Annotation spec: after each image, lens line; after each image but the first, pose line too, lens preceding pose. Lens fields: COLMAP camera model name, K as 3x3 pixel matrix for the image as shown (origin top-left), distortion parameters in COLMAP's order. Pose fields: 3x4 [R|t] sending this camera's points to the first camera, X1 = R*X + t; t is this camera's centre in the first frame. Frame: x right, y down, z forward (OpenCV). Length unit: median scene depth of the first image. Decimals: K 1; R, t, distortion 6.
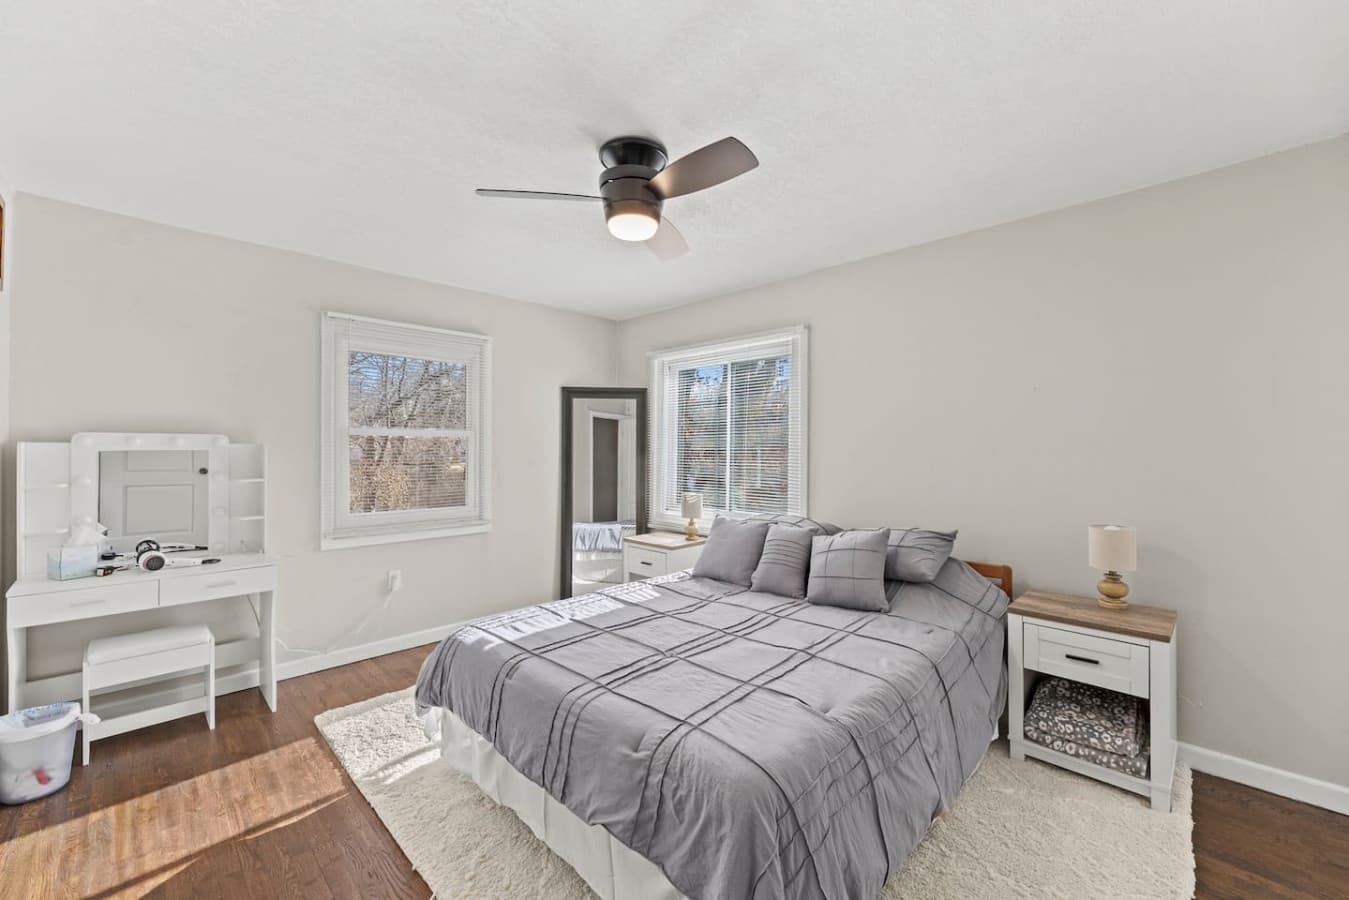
lens RADIAL K [[532.8, 0, 677.4], [0, 532.8, 449.4], [0, 0, 1]] dist [-0.000466, -0.000038]
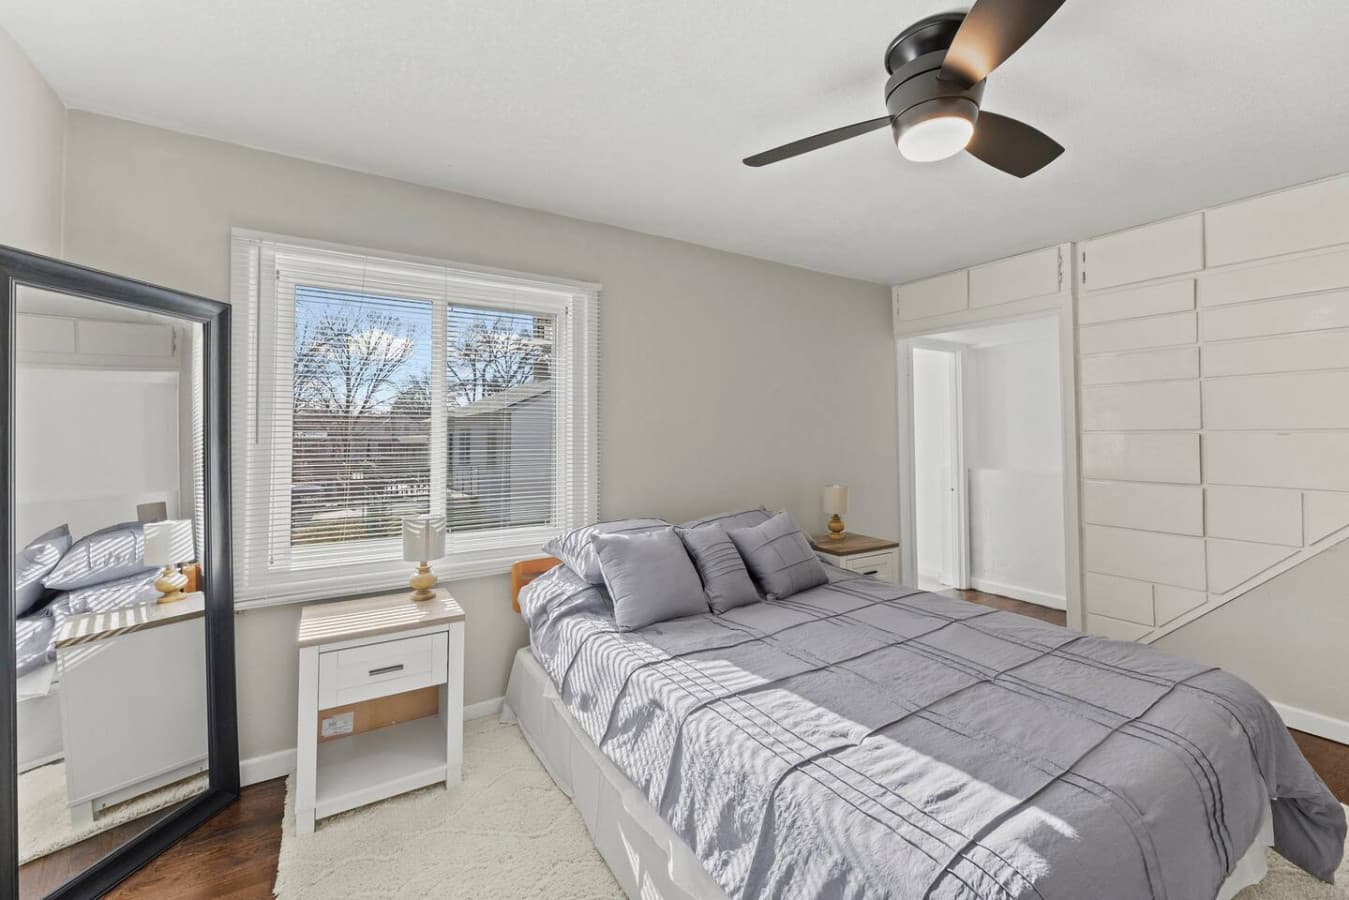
lens RADIAL K [[532.8, 0, 675.0], [0, 532.8, 439.8], [0, 0, 1]] dist [-0.000466, -0.000038]
pose [[0.253253, -0.008427, 0.967363, -0.770336], [0.002938, 0.999964, 0.007942, -0.005038], [-0.967396, 0.000831, 0.253269, 1.010642]]
